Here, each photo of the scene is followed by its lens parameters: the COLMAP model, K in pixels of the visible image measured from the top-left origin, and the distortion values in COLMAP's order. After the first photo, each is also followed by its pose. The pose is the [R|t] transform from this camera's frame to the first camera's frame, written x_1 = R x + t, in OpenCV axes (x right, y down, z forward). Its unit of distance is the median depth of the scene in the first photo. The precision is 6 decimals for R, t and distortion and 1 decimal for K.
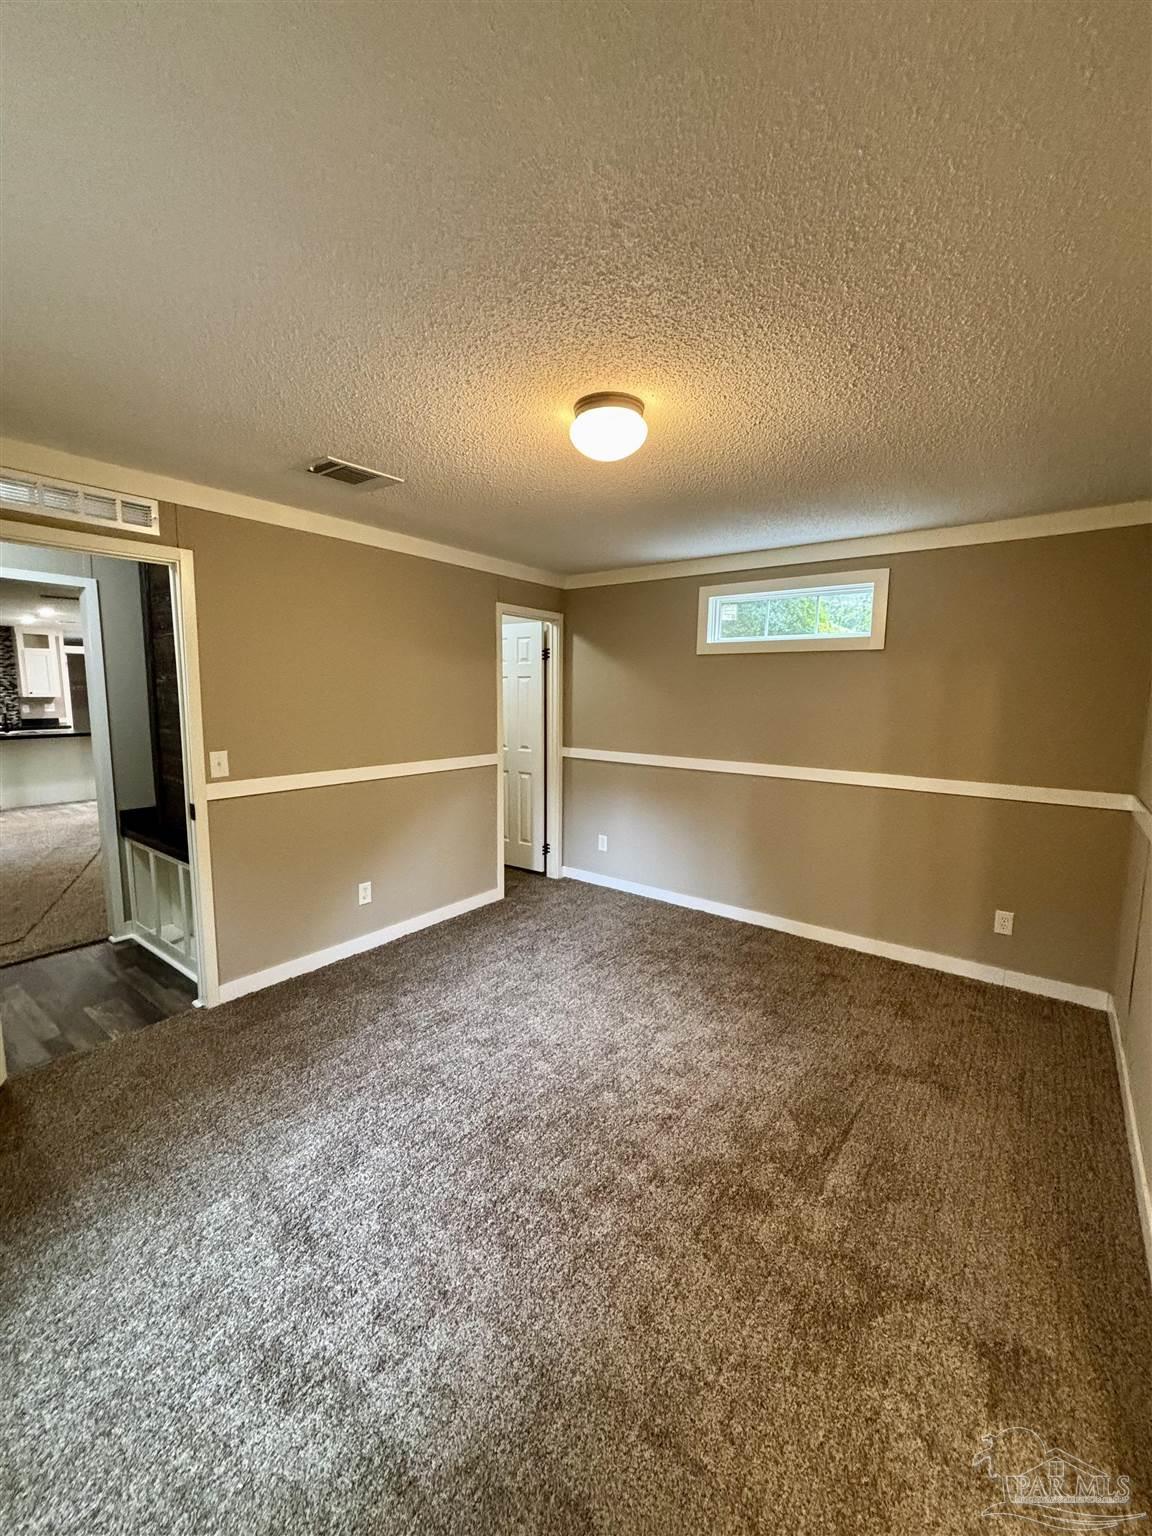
lens RADIAL K [[613.7, 0, 576.0], [0, 613.7, 768.0], [0, 0, 1]] dist [0.001215, -0.000233]
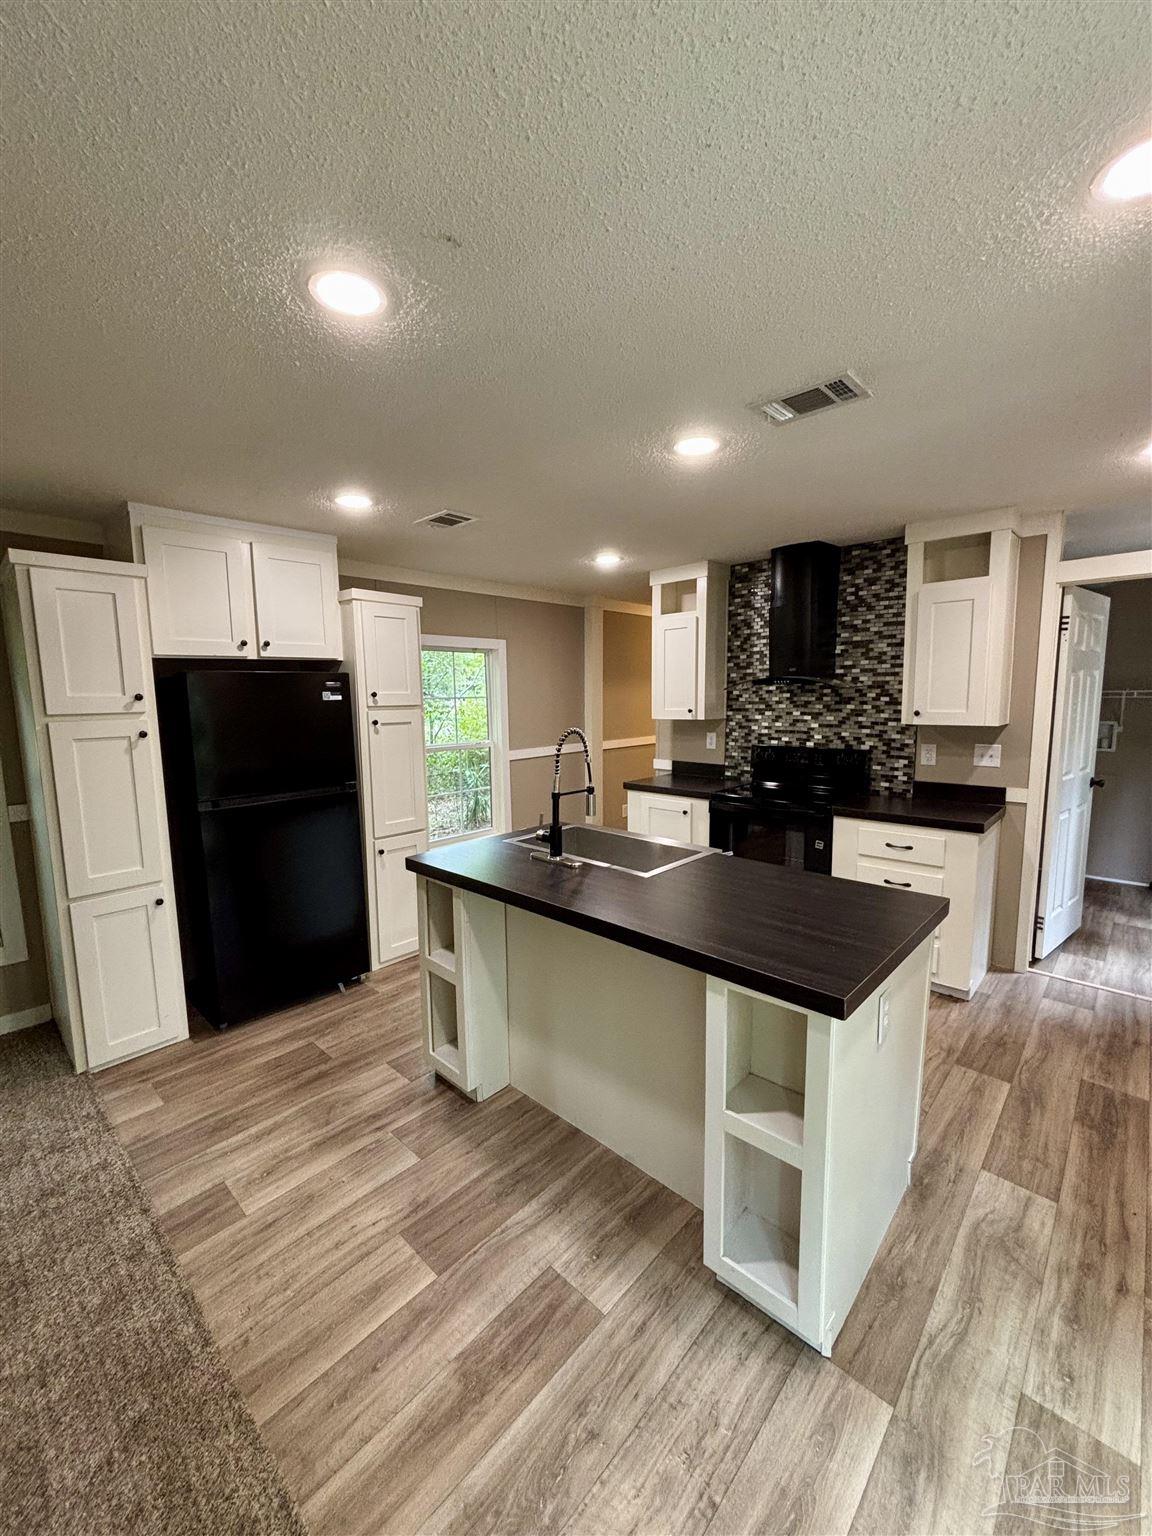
lens RADIAL K [[614.8, 0, 571.8], [0, 614.8, 769.8], [0, 0, 1]] dist [0.001540, -0.000264]
pose [[-0.092396, 0.115204, -0.989035, -0.506389], [-0.110887, 0.985915, 0.125200, -0.109927], [0.989529, 0.121239, -0.078320, 0.815939]]
